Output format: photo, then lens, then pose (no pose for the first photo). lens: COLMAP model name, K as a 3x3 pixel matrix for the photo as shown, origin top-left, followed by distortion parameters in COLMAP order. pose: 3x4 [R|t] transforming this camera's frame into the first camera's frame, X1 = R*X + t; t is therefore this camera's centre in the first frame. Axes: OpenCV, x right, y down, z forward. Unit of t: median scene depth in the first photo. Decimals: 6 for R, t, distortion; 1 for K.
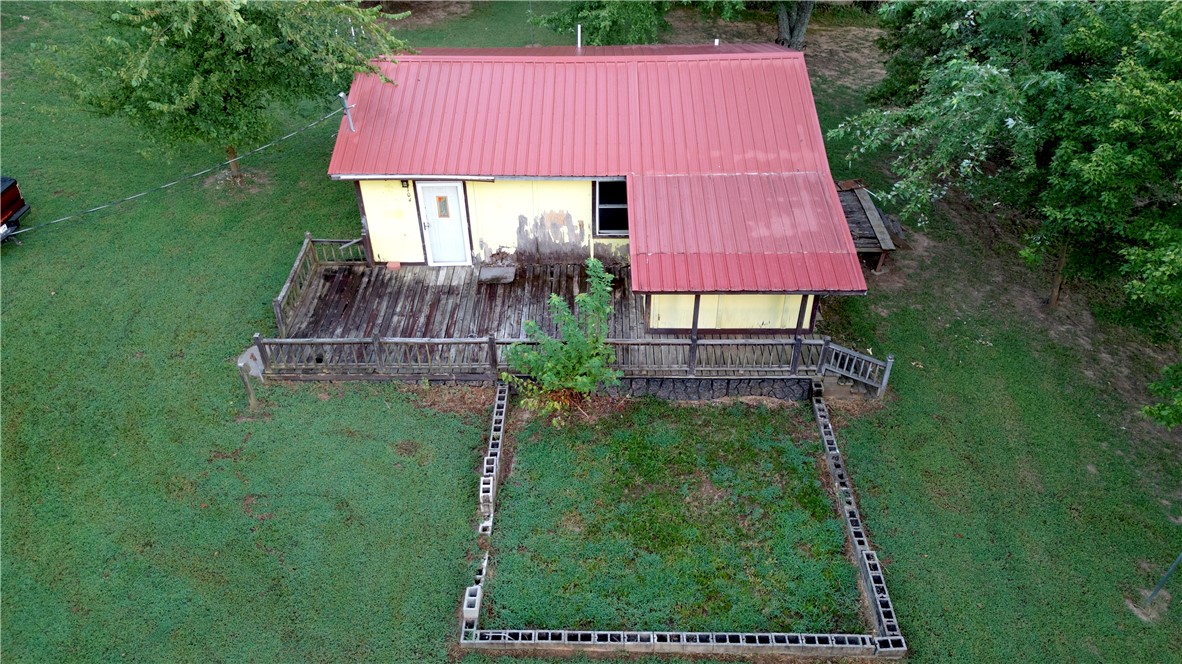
lens RADIAL K [[914.5, 0, 591.0], [0, 914.5, 332.0], [0, 0, 1]] dist [0.090568, -0.005101]
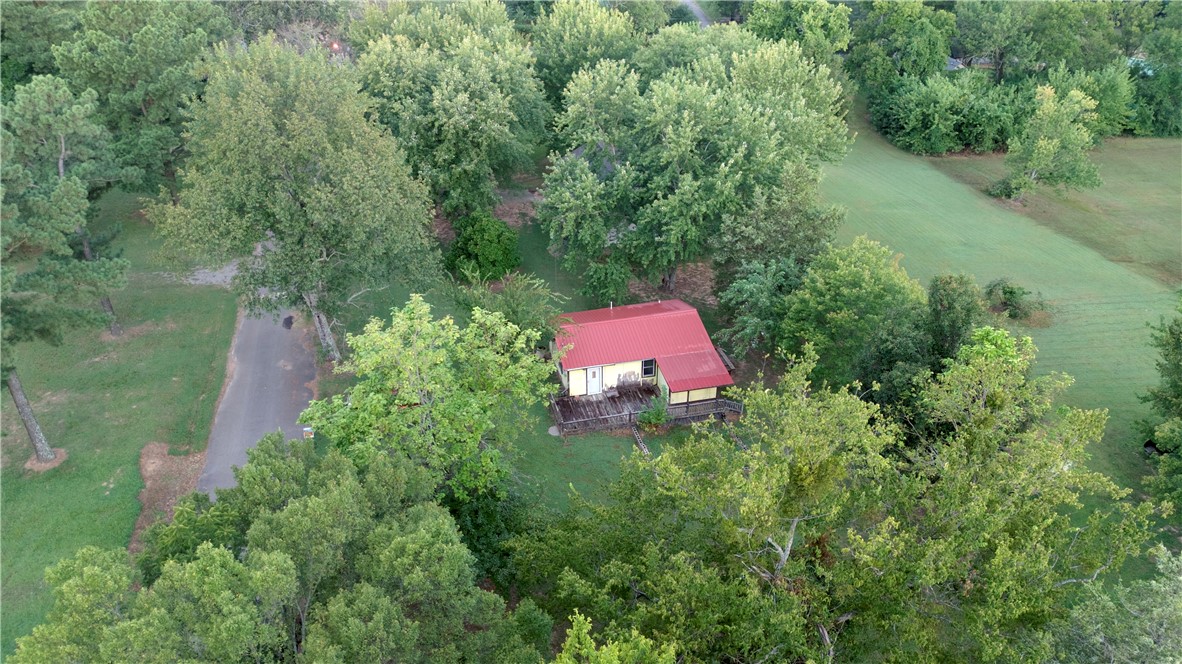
lens RADIAL K [[914.5, 0, 591.0], [0, 914.5, 332.0], [0, 0, 1]] dist [0.090568, -0.005101]
pose [[0.970703, -0.119976, 0.208186, -0.782483], [0.145326, 0.983134, -0.111034, 0.058775], [-0.191354, 0.138036, 0.971766, -1.945780]]
